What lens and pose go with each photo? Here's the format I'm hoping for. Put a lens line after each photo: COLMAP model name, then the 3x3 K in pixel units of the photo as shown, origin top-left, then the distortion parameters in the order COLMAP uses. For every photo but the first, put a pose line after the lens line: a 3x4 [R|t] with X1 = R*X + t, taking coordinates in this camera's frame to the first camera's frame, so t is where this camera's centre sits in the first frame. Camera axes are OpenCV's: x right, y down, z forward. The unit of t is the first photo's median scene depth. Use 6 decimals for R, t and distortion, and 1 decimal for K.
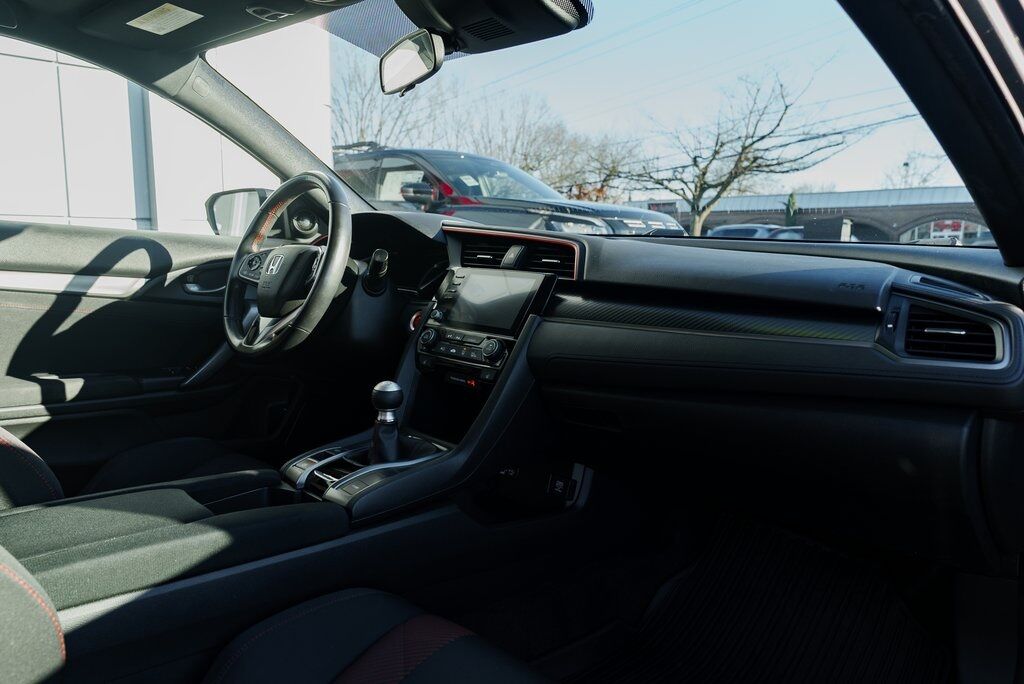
lens RADIAL K [[713.5, 0, 509.0], [0, 713.5, 347.1], [0, 0, 1]] dist [-0.028732, 0.029559]
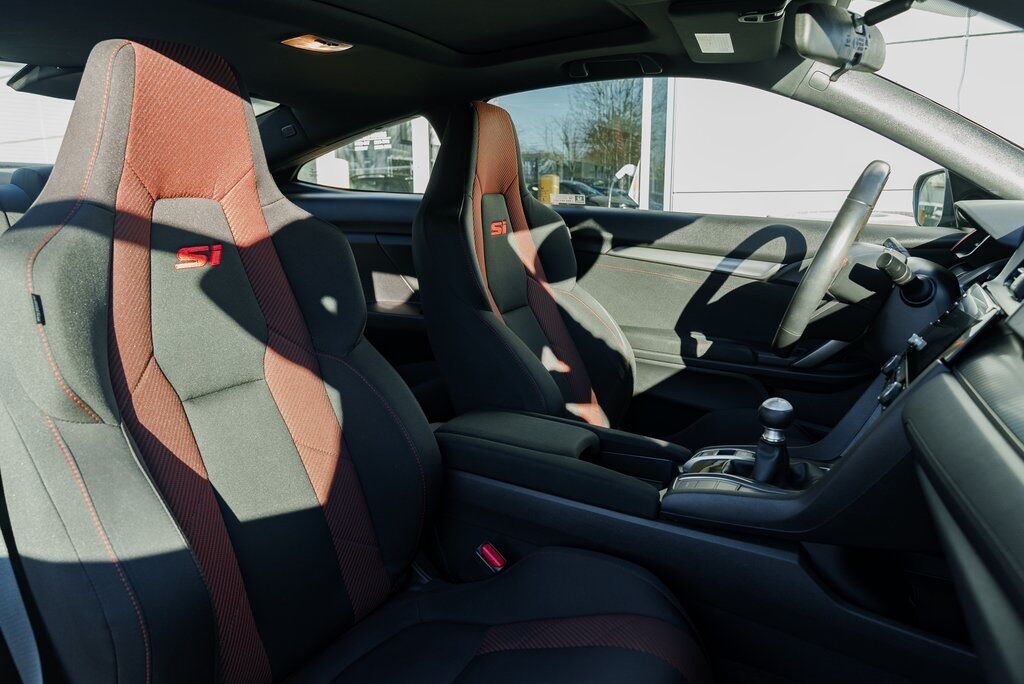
lens RADIAL K [[713.5, 0, 509.0], [0, 713.5, 347.1], [0, 0, 1]] dist [-0.028732, 0.029559]
pose [[0.248666, 0.181766, -0.951381, 0.487016], [-0.124405, 0.980092, 0.154735, -0.093812], [0.960567, 0.079880, 0.266328, 0.330245]]
